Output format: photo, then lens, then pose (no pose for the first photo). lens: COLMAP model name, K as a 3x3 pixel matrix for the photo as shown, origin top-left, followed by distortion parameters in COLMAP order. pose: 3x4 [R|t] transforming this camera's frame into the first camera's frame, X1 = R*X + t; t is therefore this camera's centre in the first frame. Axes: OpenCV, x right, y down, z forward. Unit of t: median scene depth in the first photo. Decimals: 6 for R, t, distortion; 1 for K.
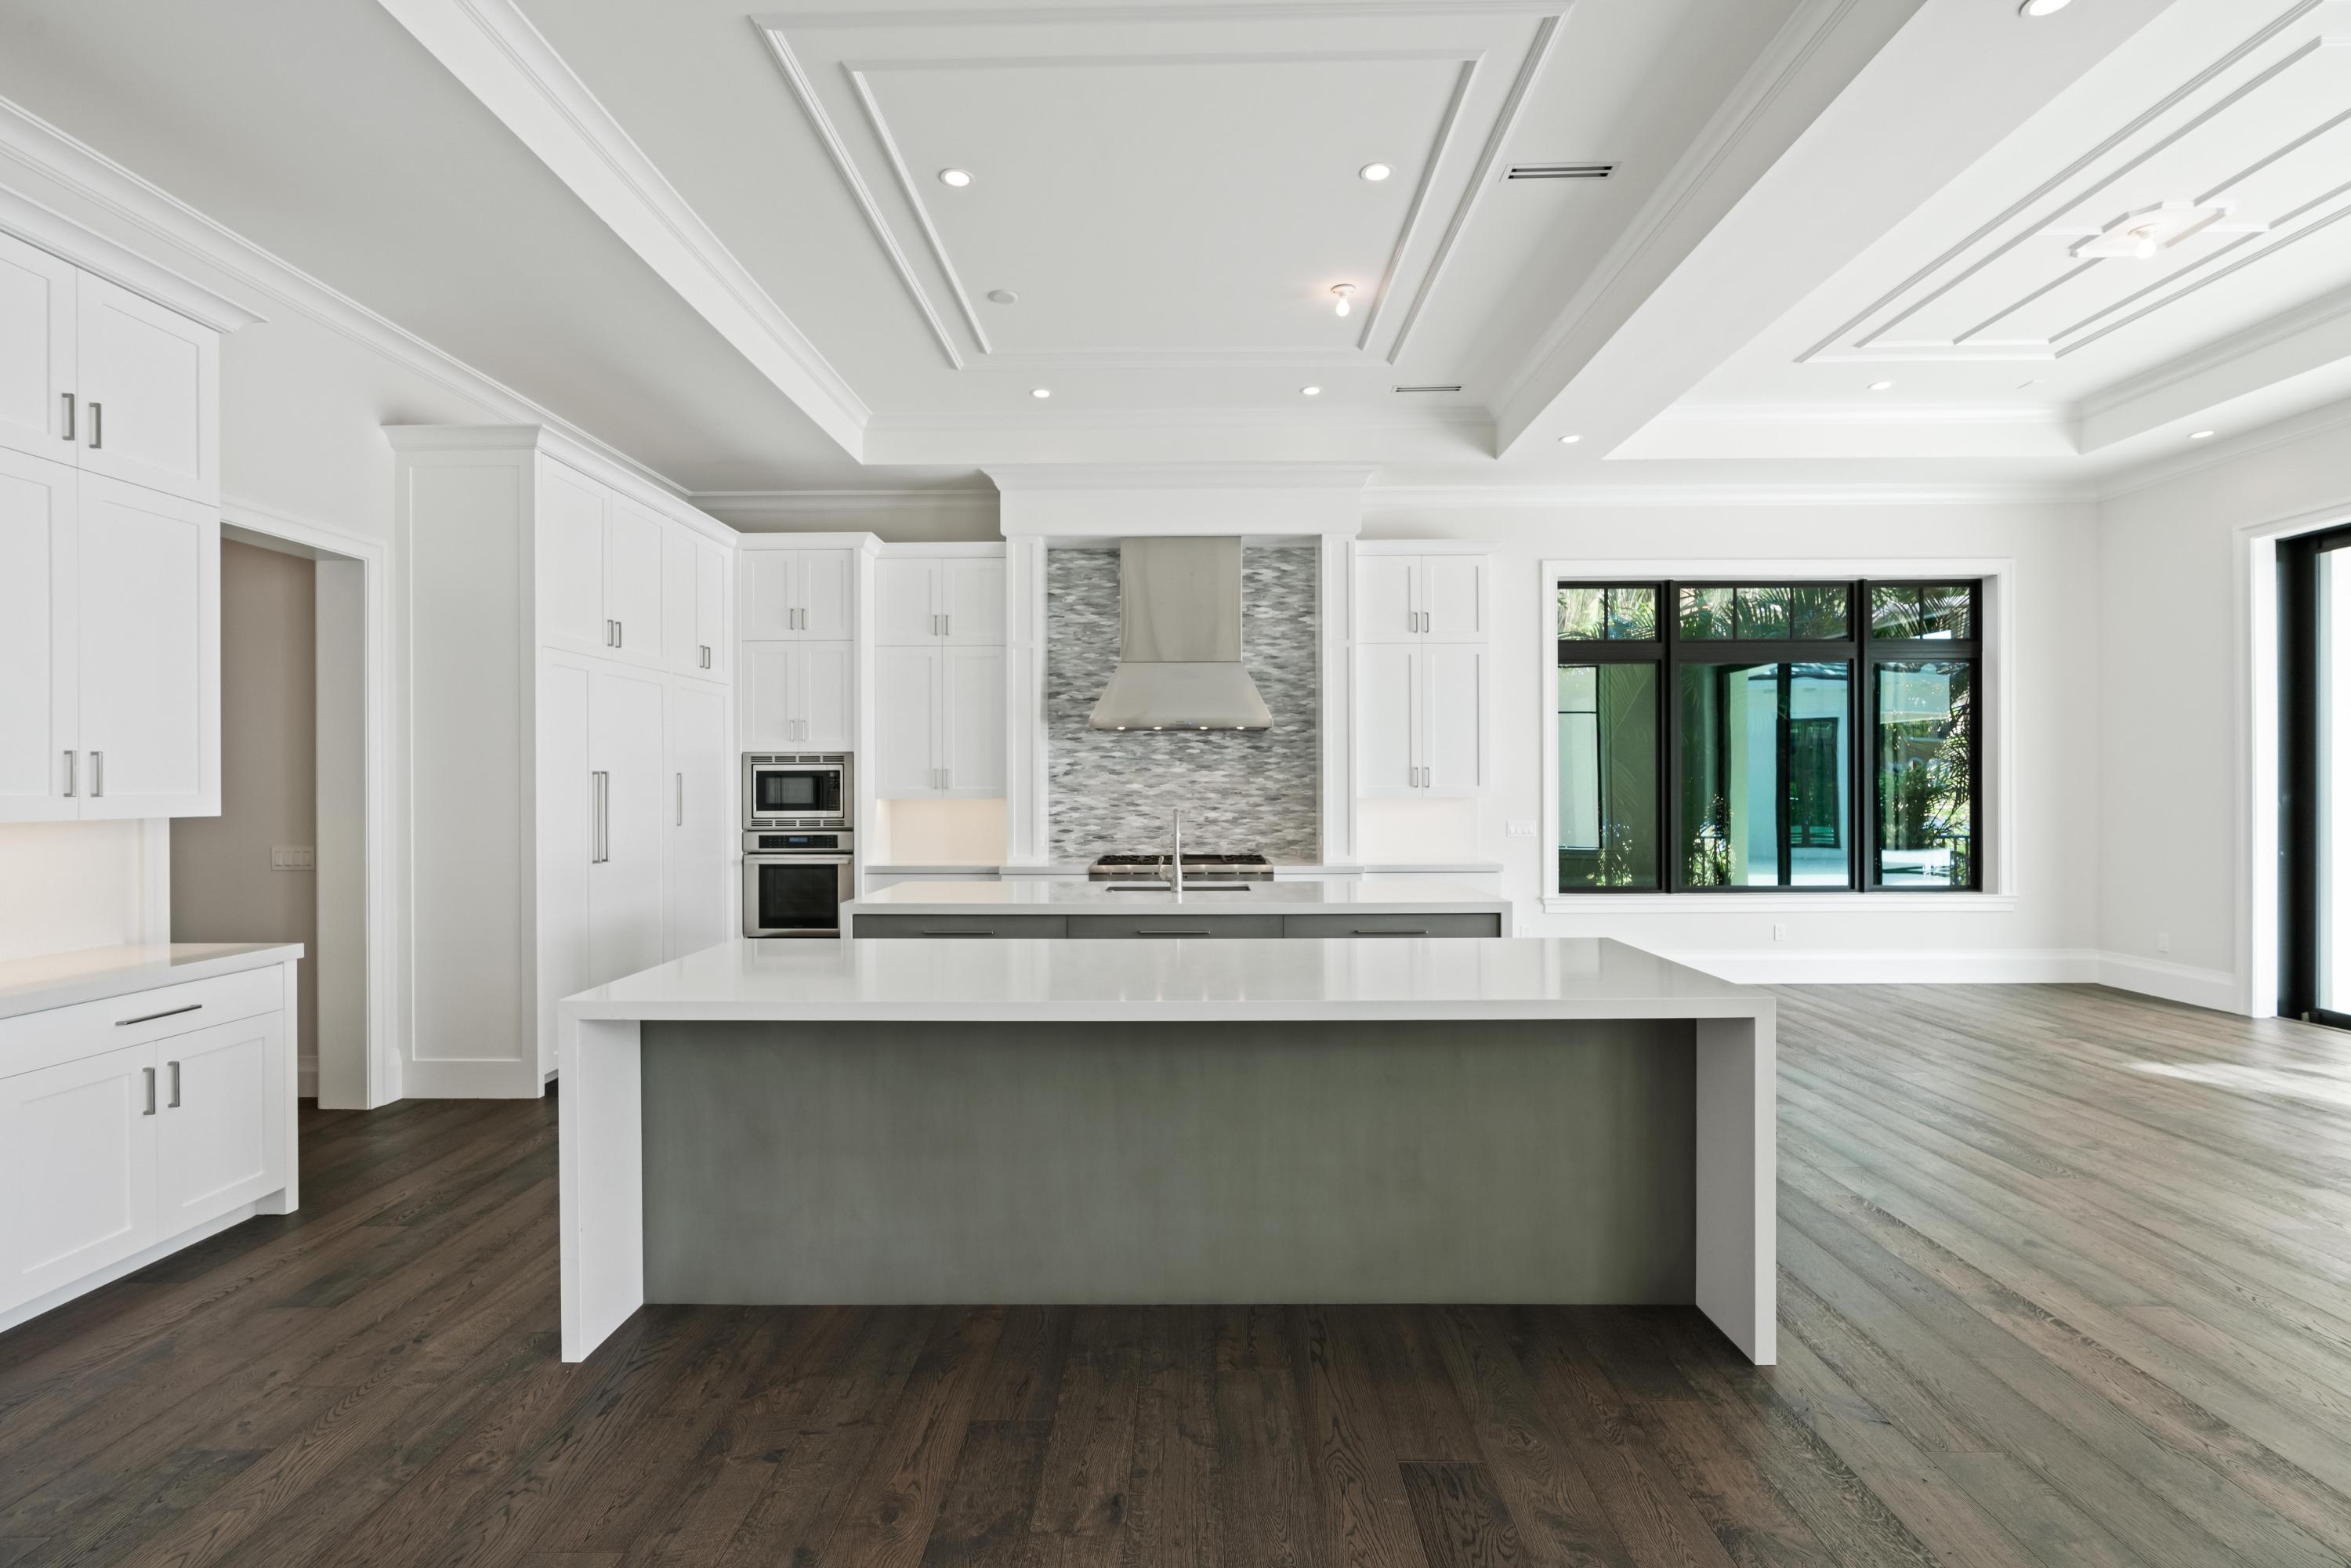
lens RADIAL K [[1059.4, 0, 1191.1], [0, 1059.4, 796.8], [0, 0, 1]] dist [-0.000831, 0.000798]
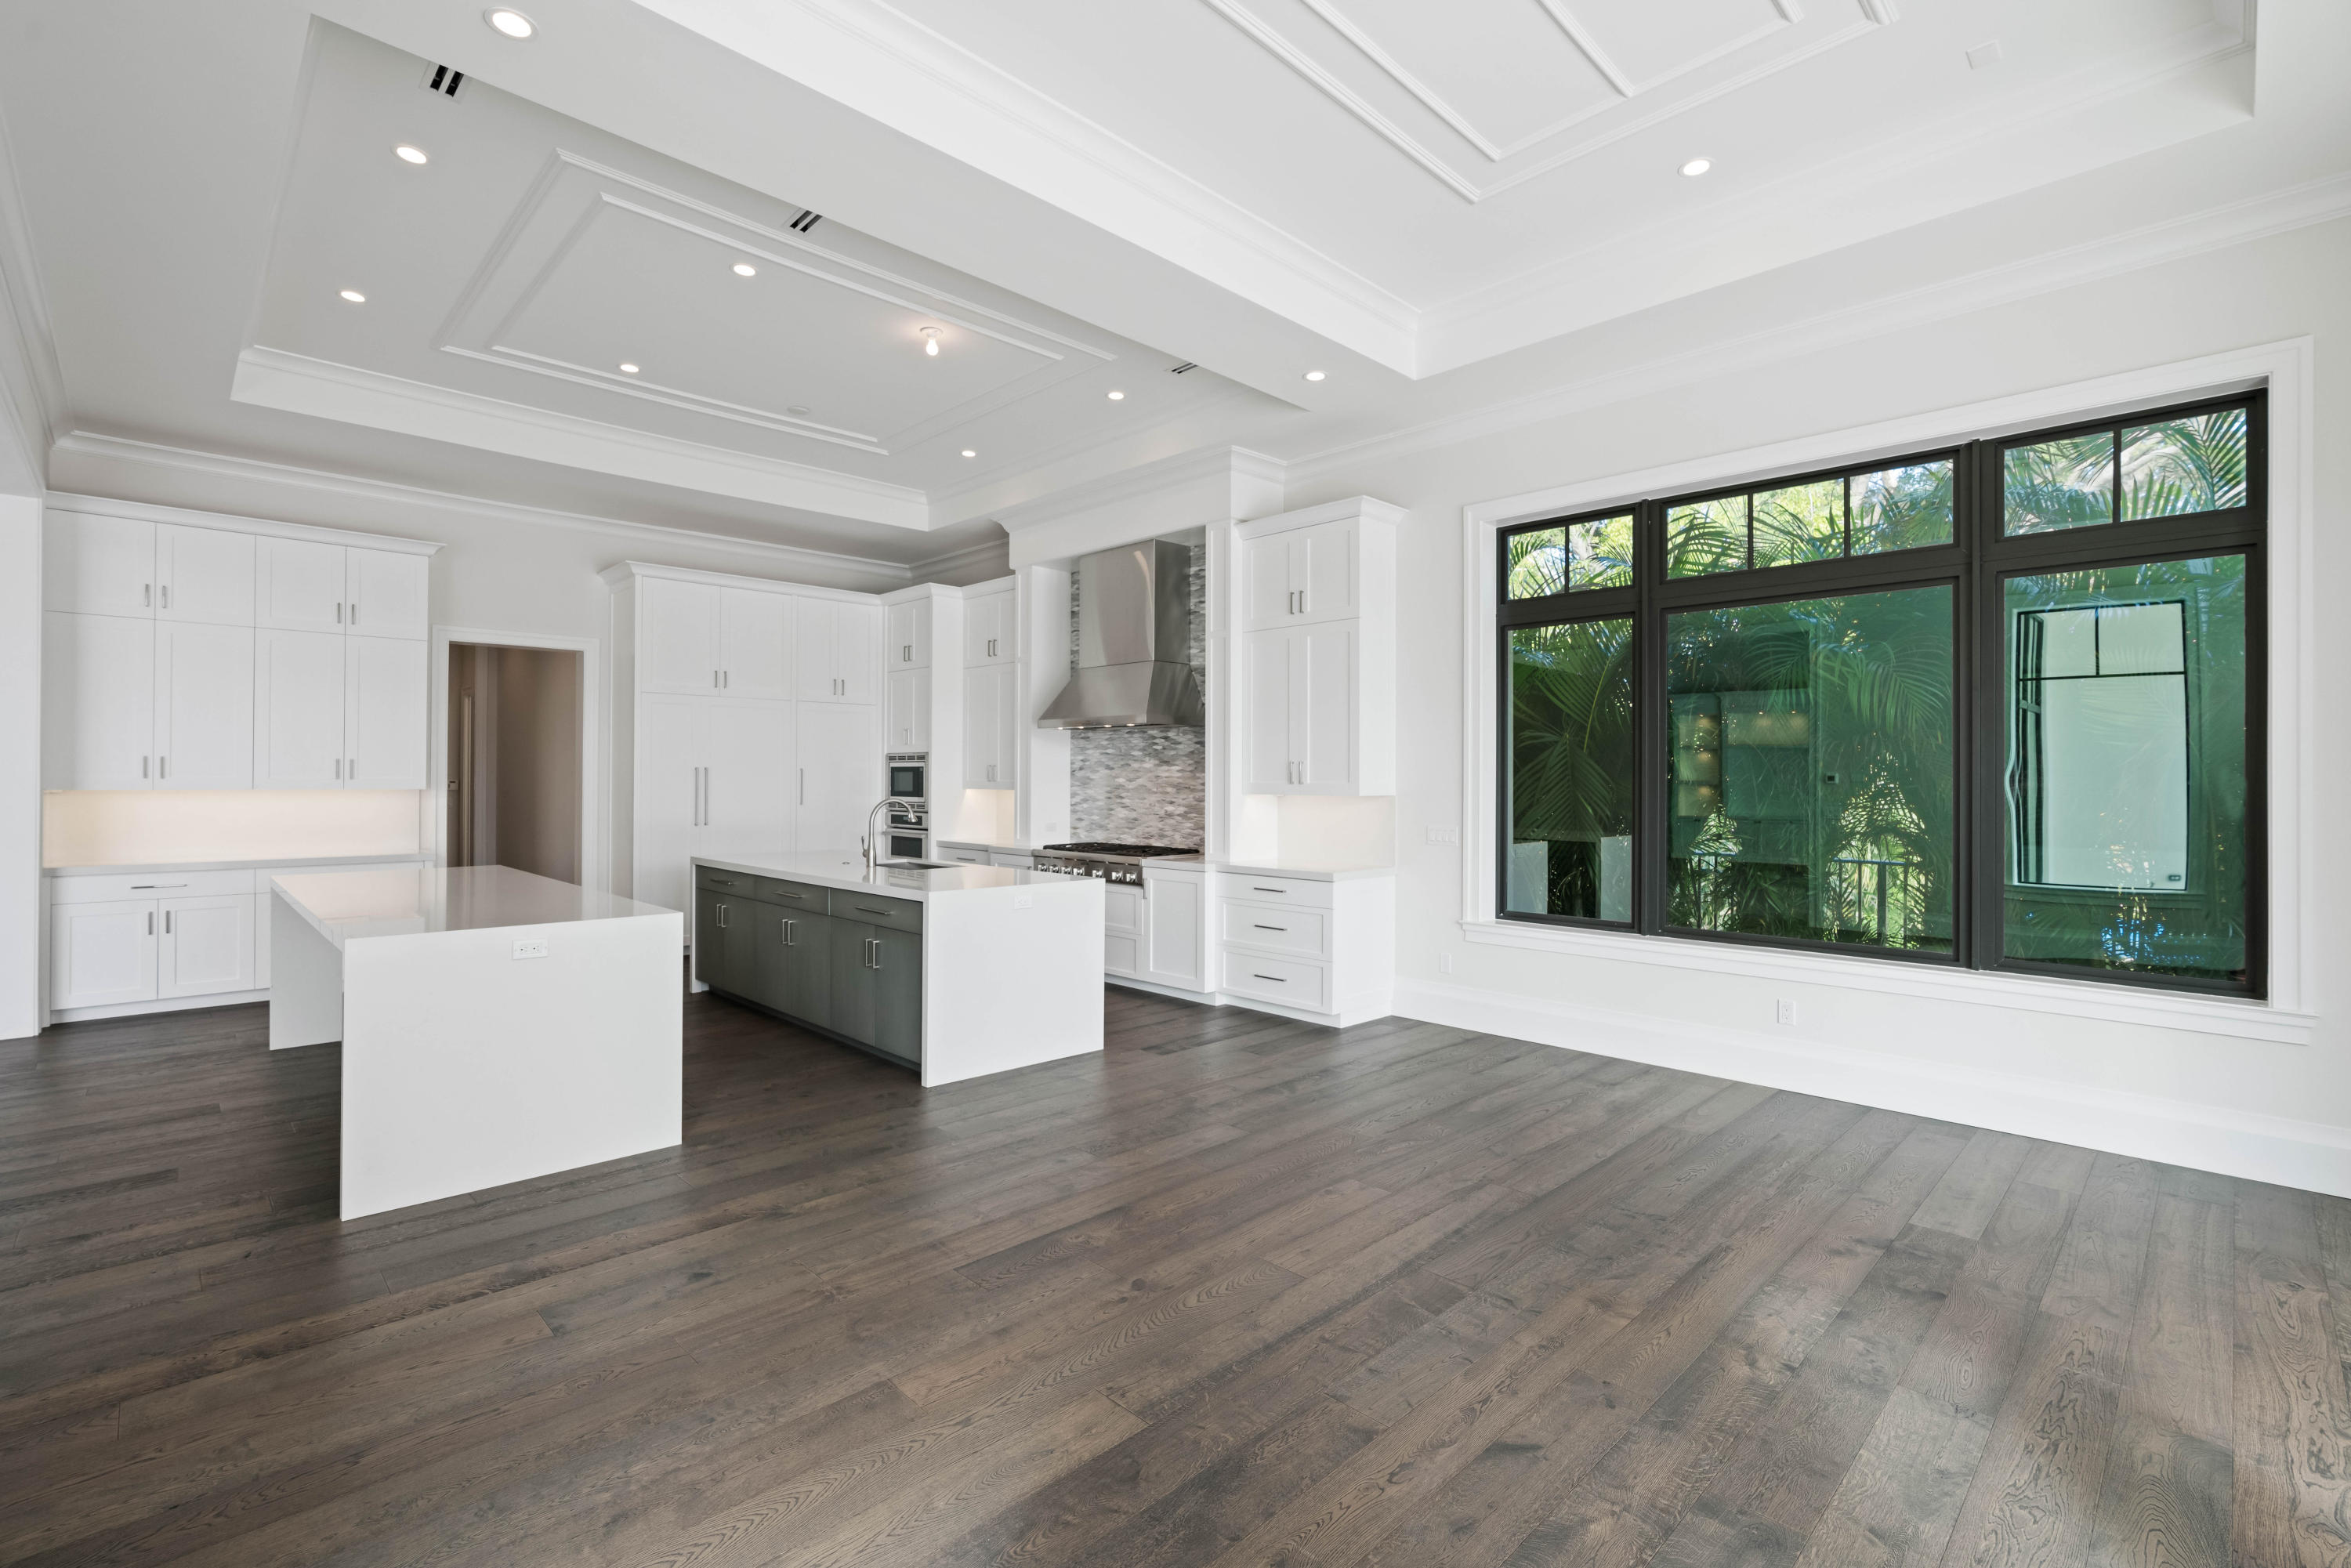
lens RADIAL K [[1059.4, 0, 1189.9], [0, 1059.4, 781.3], [0, 0, 1]] dist [-0.000831, 0.000798]
pose [[0.705098, 0.007618, -0.709069, 0.796373], [-0.017166, 0.999833, -0.006329, -0.003696], [0.708902, 0.016634, 0.705110, 0.295202]]
